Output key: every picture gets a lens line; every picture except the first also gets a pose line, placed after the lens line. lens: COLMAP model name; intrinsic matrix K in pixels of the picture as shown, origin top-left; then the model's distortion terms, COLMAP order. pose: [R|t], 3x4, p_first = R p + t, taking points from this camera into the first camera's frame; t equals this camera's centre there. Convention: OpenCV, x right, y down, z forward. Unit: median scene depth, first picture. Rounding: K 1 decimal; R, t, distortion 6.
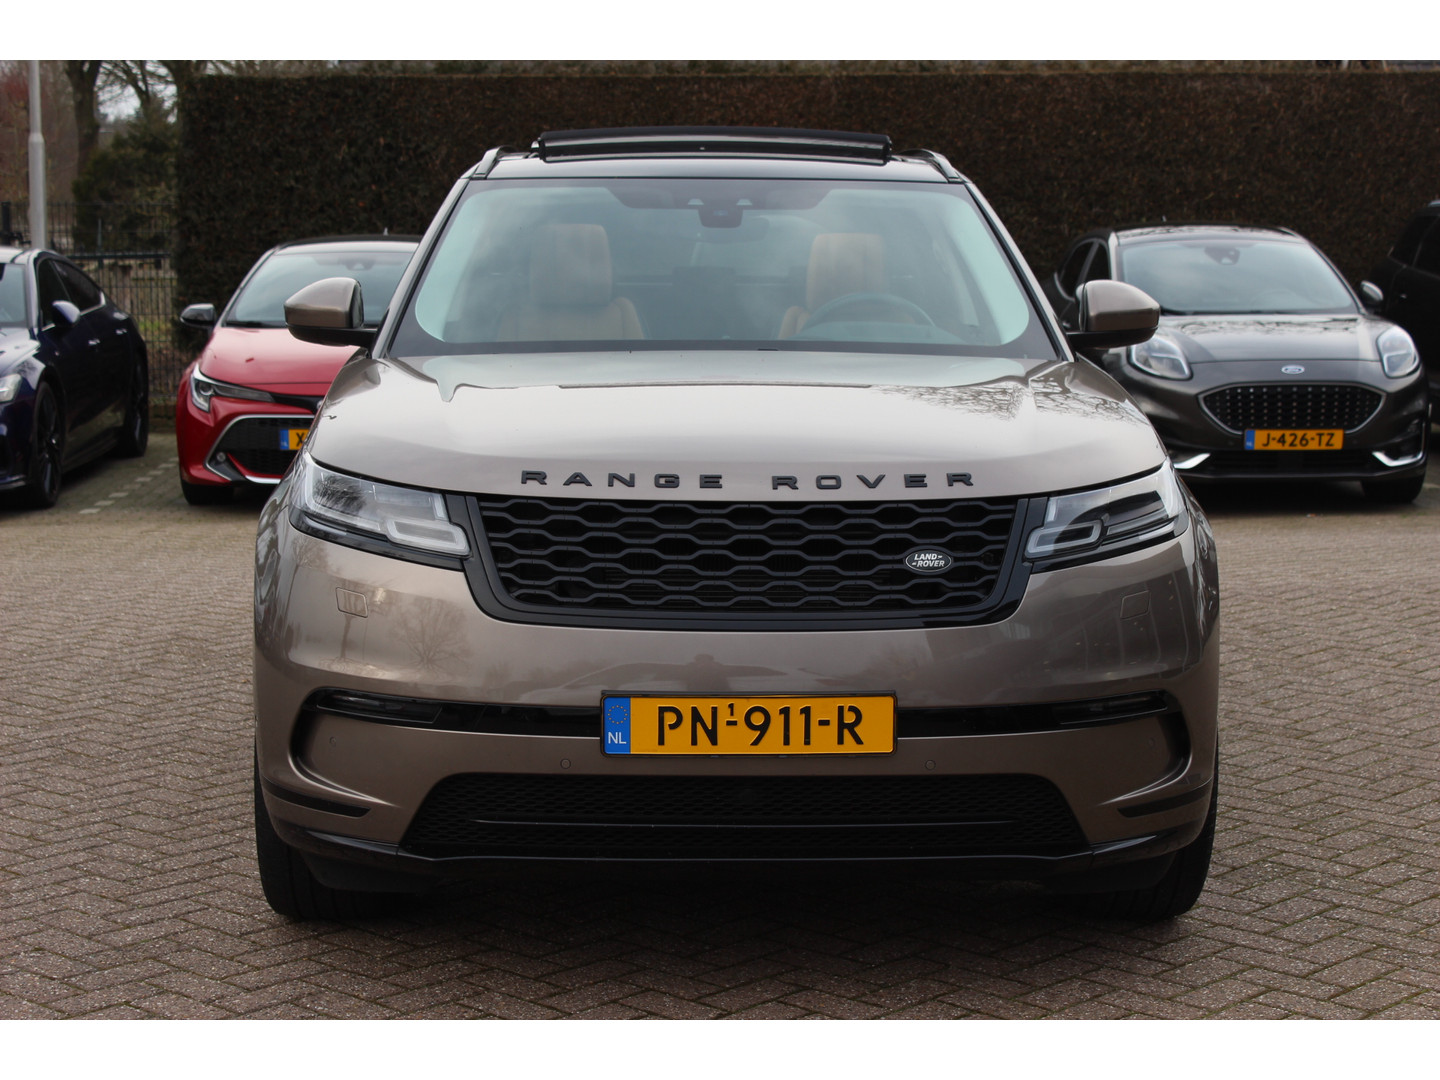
lens RADIAL K [[2623.0, 0, 720.0], [0, 2623.0, 540.0], [0, 0, 1]] dist [-0.001850, 0.143491]
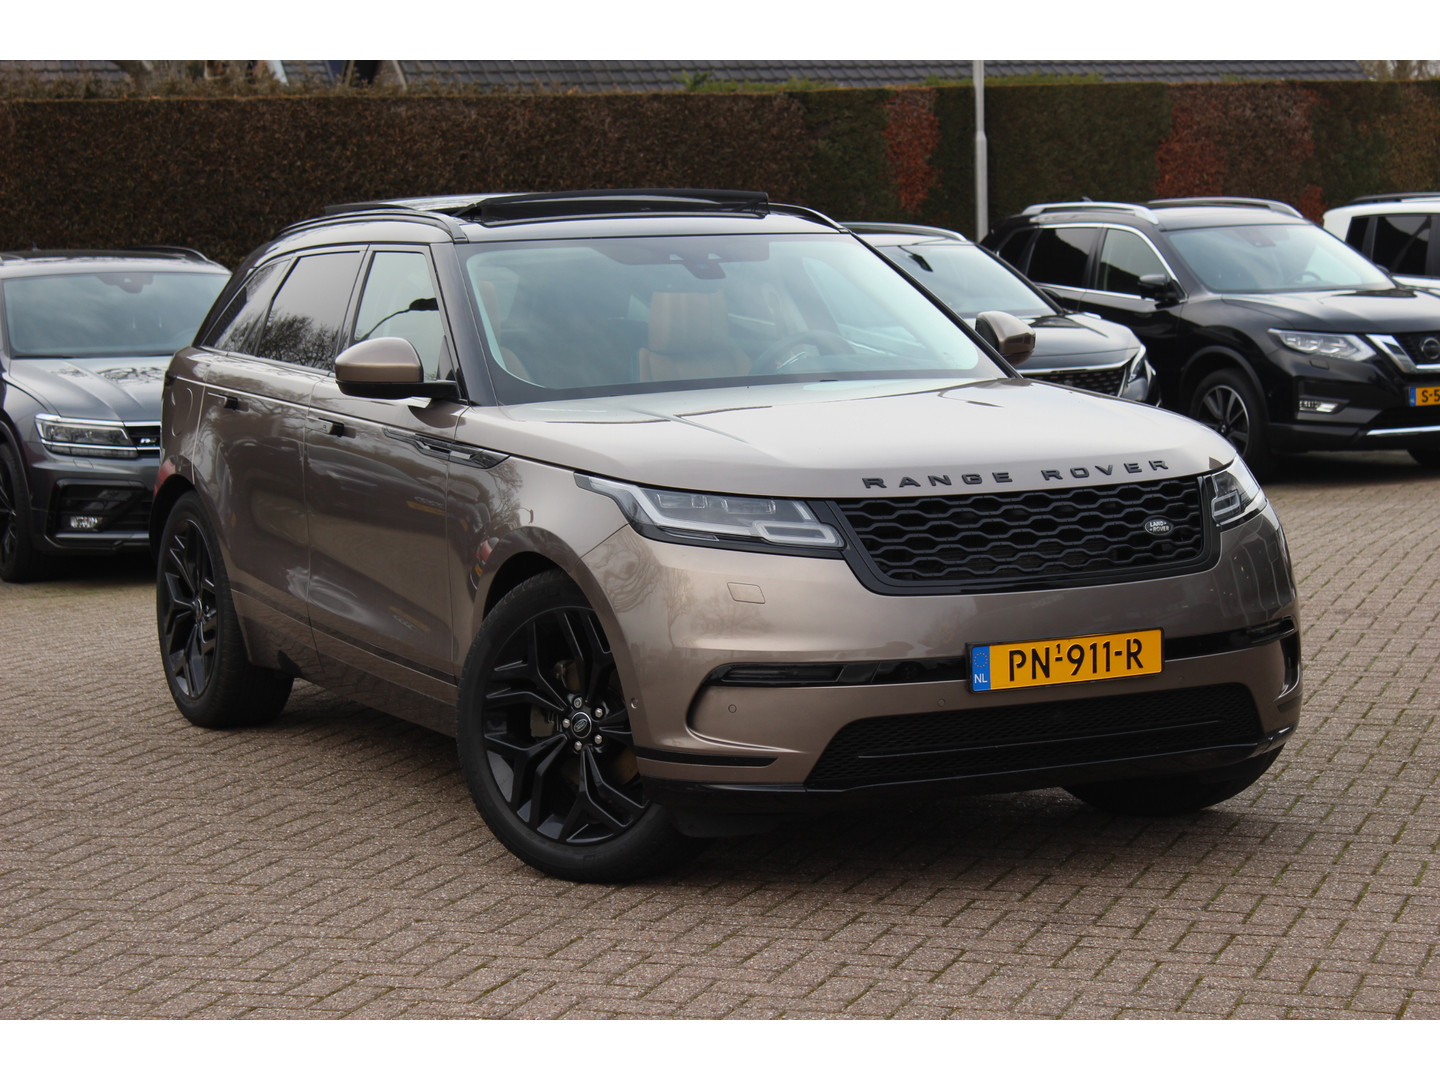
lens RADIAL K [[3324.5, 0, 720.0], [0, 3324.5, 540.0], [0, 0, 1]] dist [0.146167, -0.227363]
pose [[0.904178, -0.066621, 0.421929, -0.226461], [0.080552, 0.996634, -0.015255, 0.006094], [-0.419492, 0.047780, 0.906501, -0.115675]]
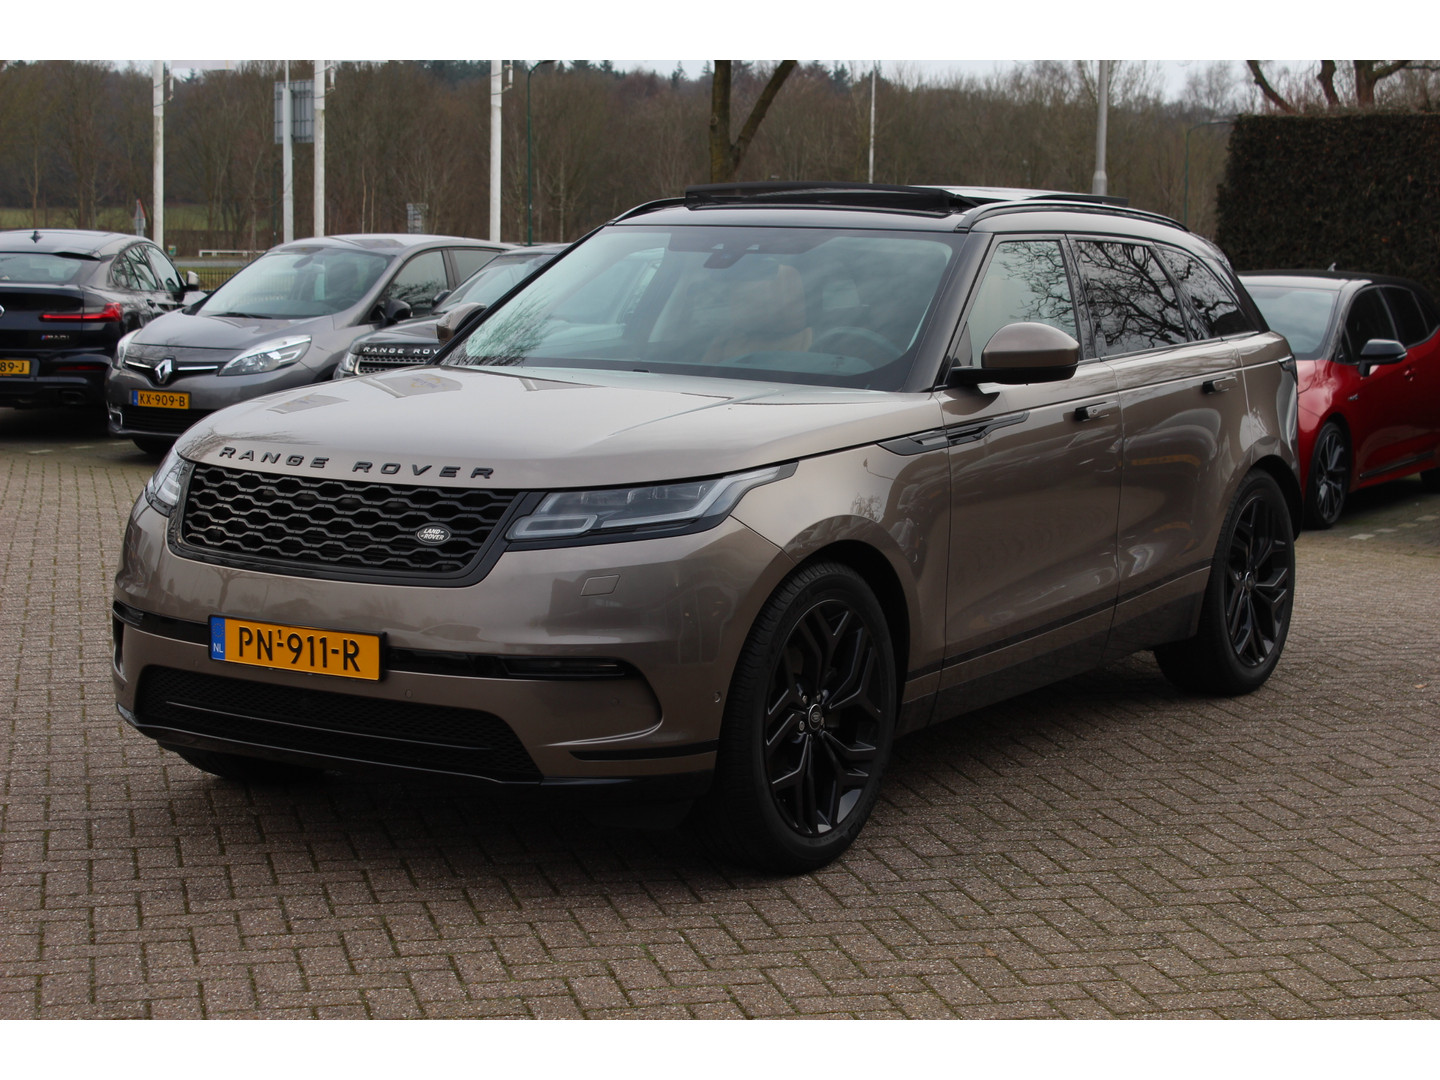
lens RADIAL K [[2623.0, 0, 720.0], [0, 2623.0, 540.0], [0, 0, 1]] dist [-0.001850, 0.143491]
pose [[0.833523, 0.075510, -0.547301, 0.243255], [-0.081171, 0.996604, 0.013878, -0.004998], [0.546490, 0.032857, 0.836821, 0.005377]]
